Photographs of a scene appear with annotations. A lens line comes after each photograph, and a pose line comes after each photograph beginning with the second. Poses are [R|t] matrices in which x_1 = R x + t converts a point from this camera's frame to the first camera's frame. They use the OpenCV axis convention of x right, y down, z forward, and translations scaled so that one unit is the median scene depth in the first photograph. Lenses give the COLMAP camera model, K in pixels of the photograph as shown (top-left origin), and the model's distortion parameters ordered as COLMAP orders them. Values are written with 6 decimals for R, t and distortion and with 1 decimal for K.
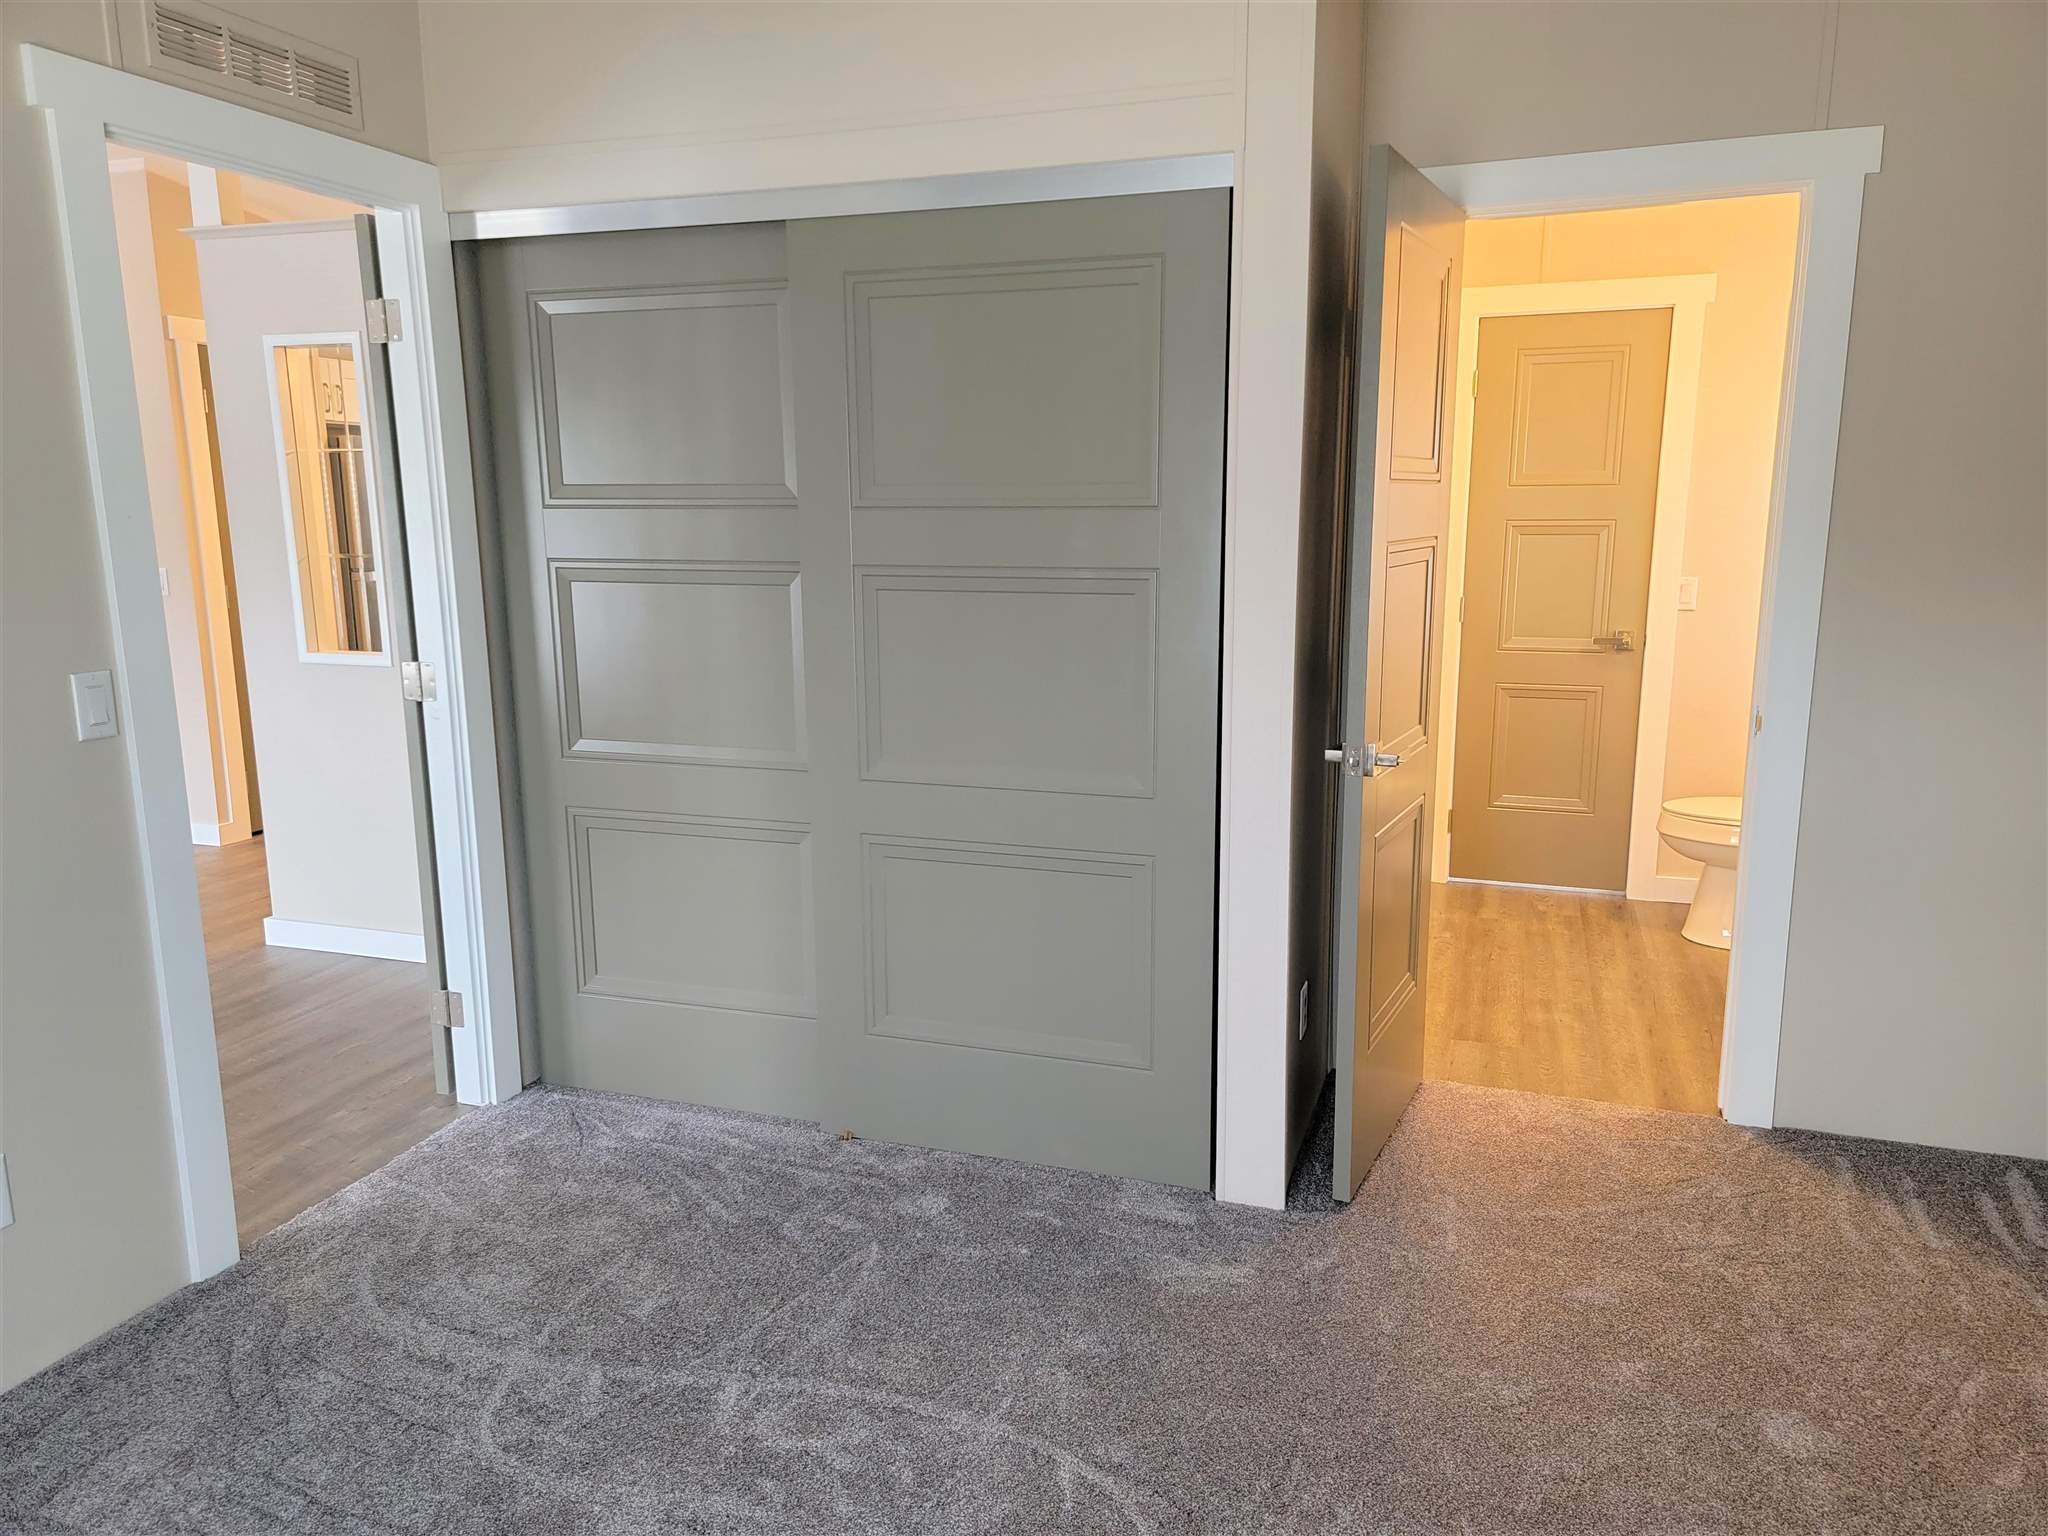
lens RADIAL K [[1407.8, 0, 1013.2], [0, 1407.8, 759.7], [0, 0, 1]] dist [0.080925, -0.068193]
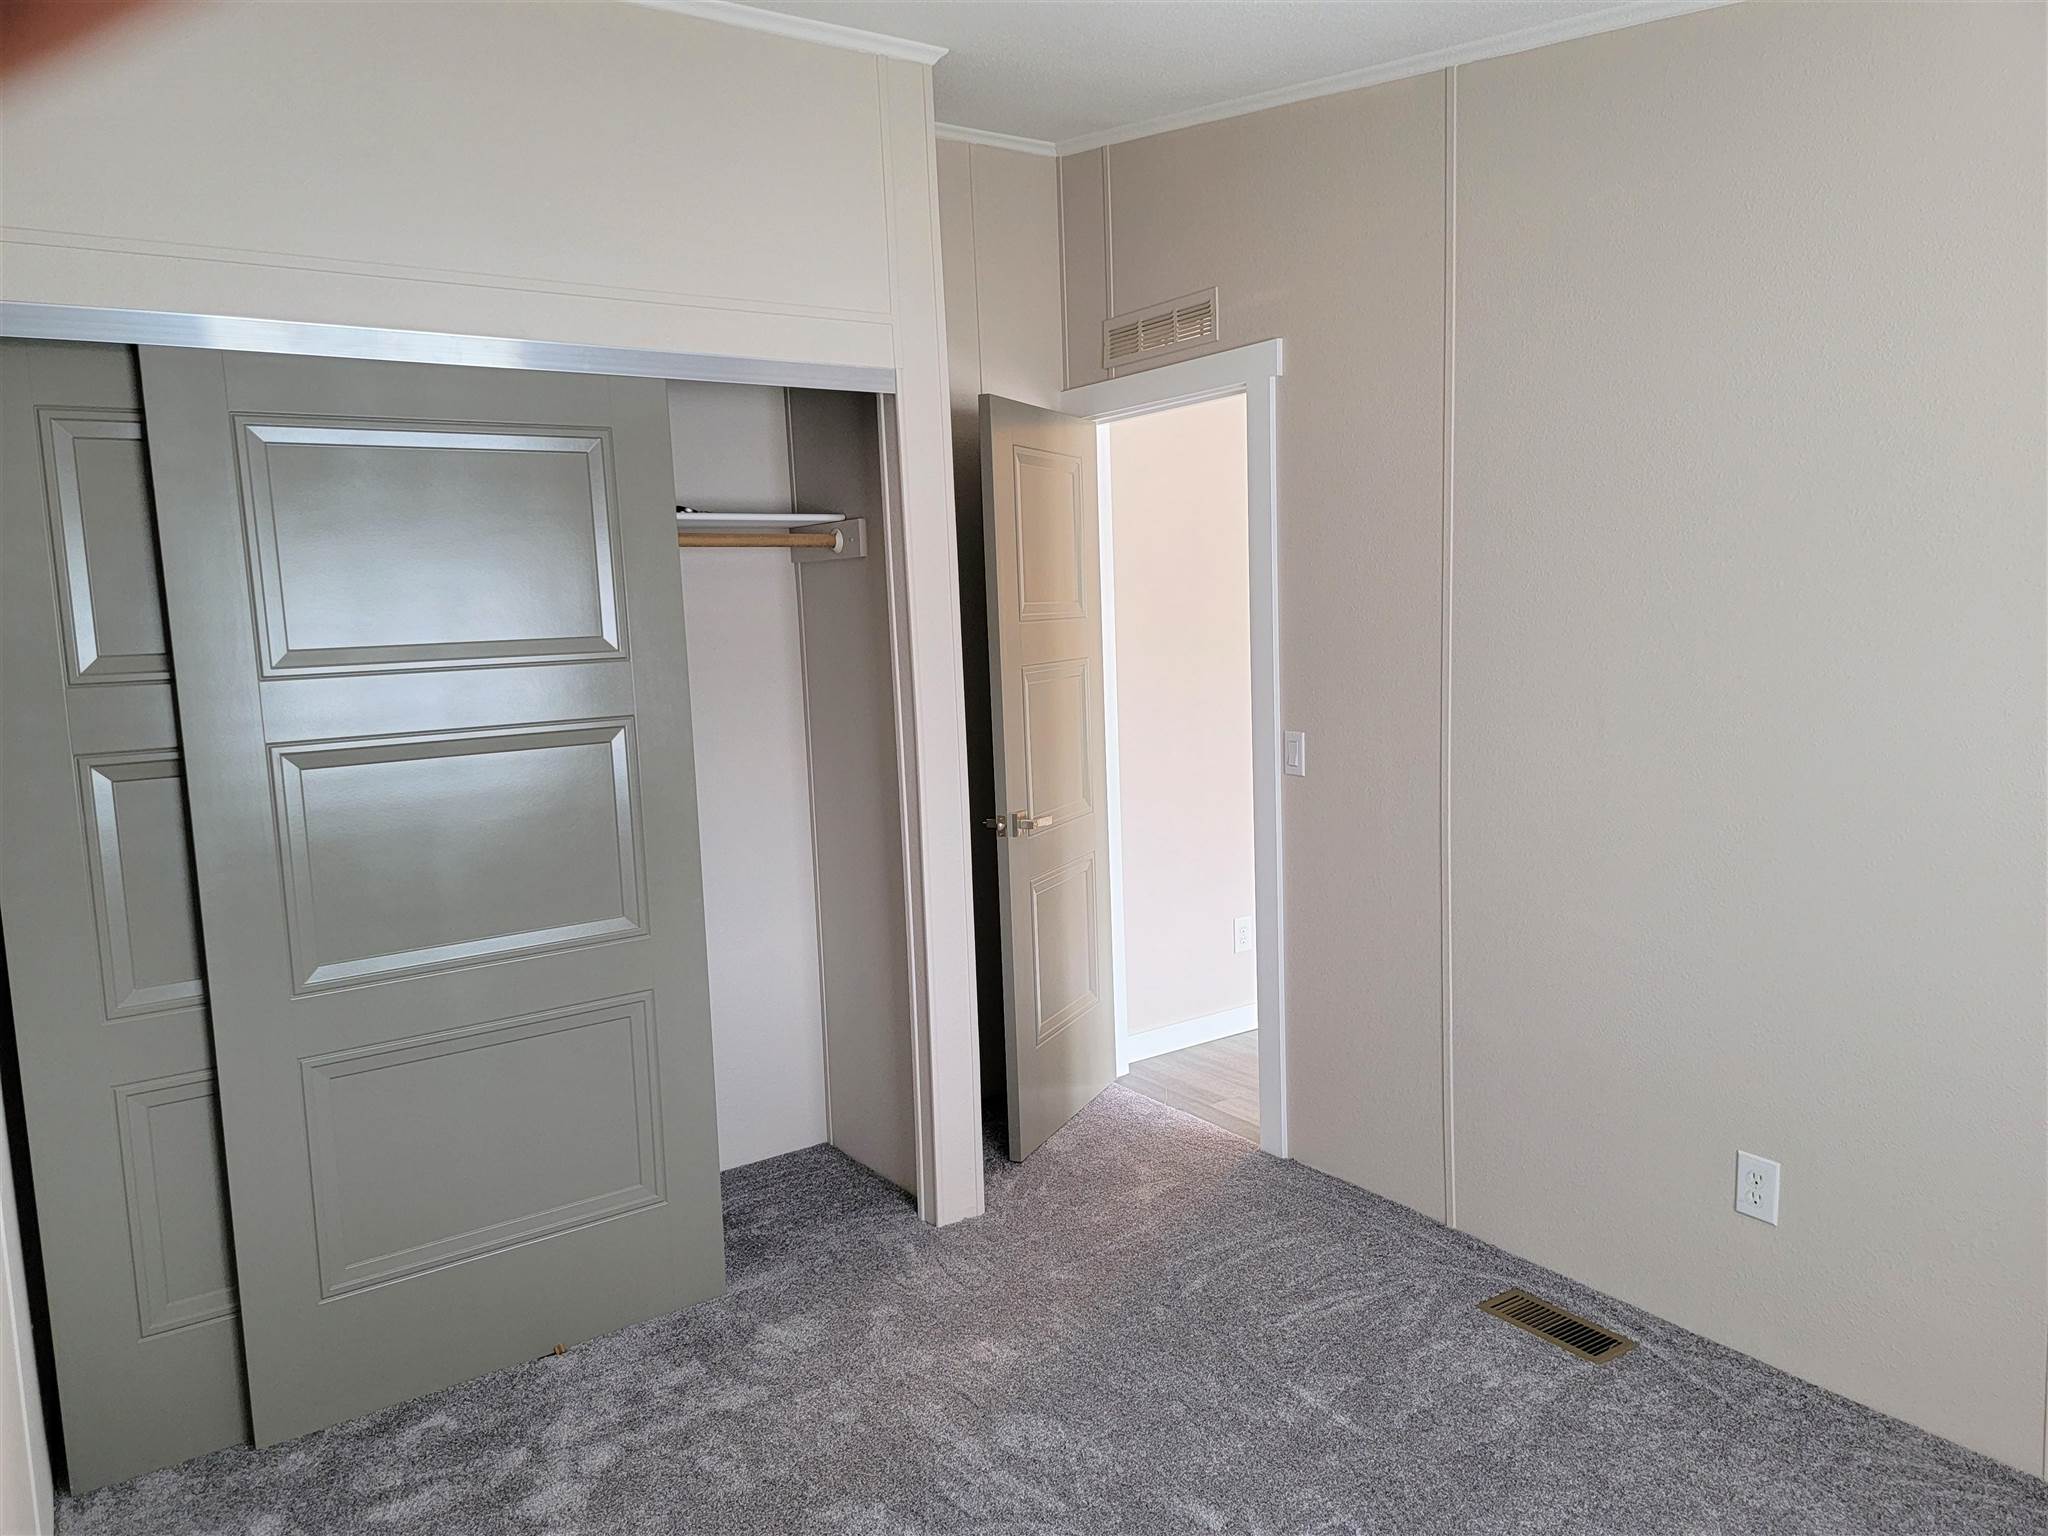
lens RADIAL K [[1407.8, 0, 1013.2], [0, 1407.8, 759.7], [0, 0, 1]] dist [0.080925, -0.068193]
pose [[0.605856, -0.107149, 0.788325, -0.795766], [0.182701, 0.983145, -0.006783, -0.057777], [-0.774312, 0.148137, 0.615221, 0.217401]]
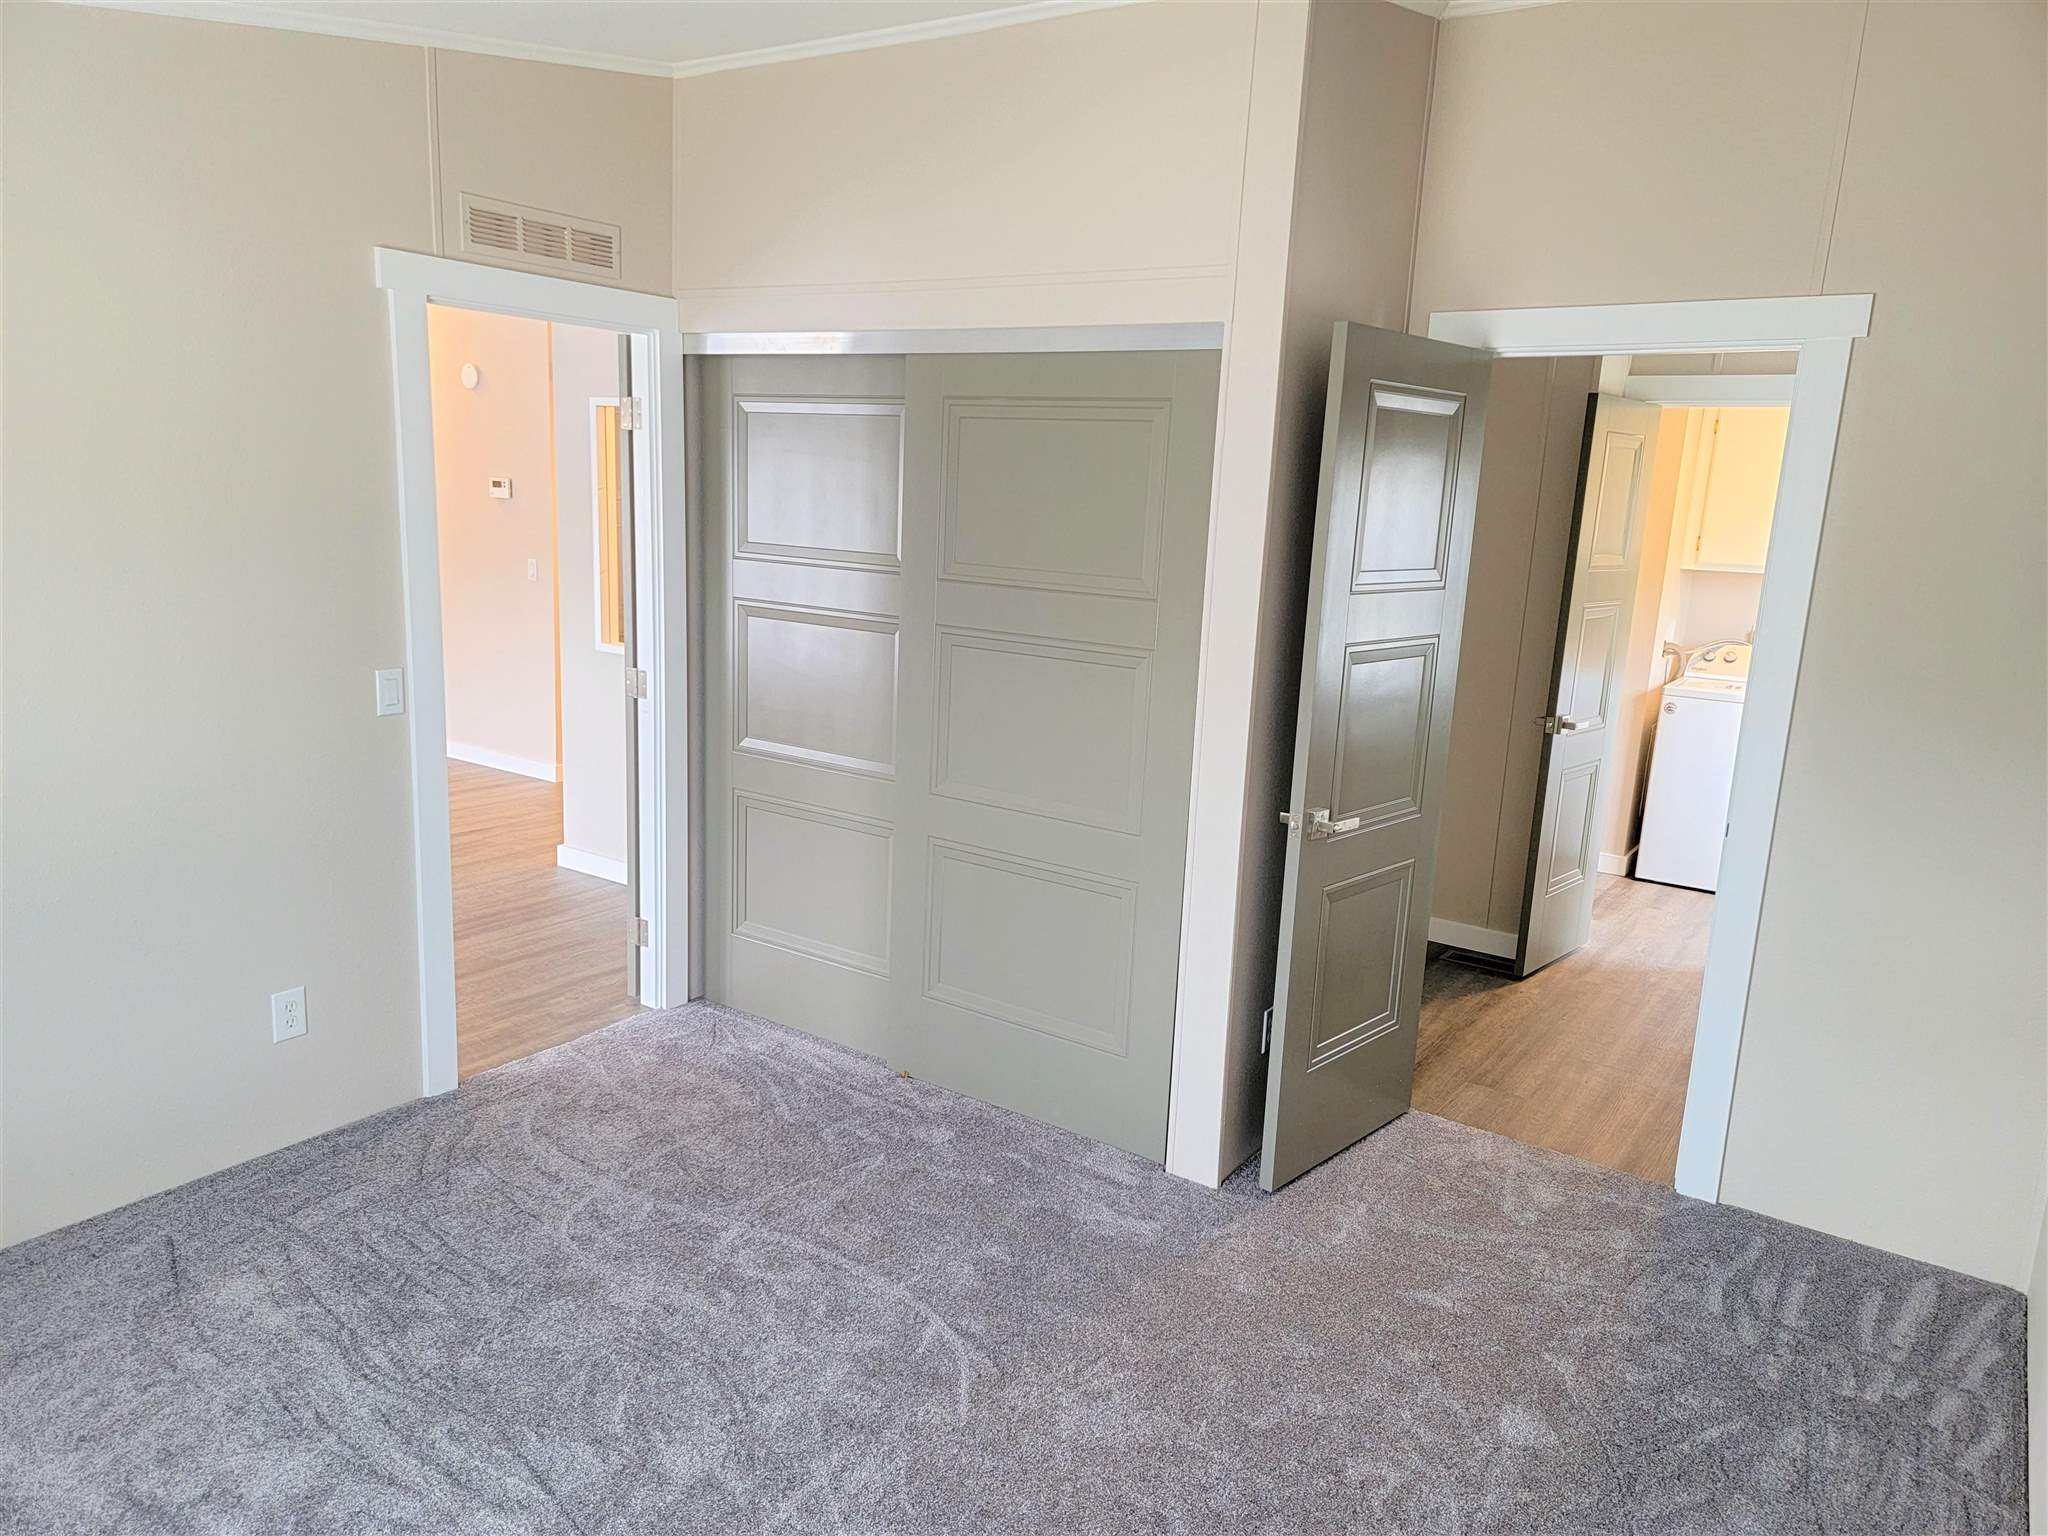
lens RADIAL K [[1407.8, 0, 1013.2], [0, 1407.8, 759.7], [0, 0, 1]] dist [0.080925, -0.068193]
pose [[0.962389, 0.101273, -0.252092, 0.290826], [-0.098860, 0.994853, 0.022253, -0.053965], [0.253048, 0.003506, 0.967447, -0.205696]]
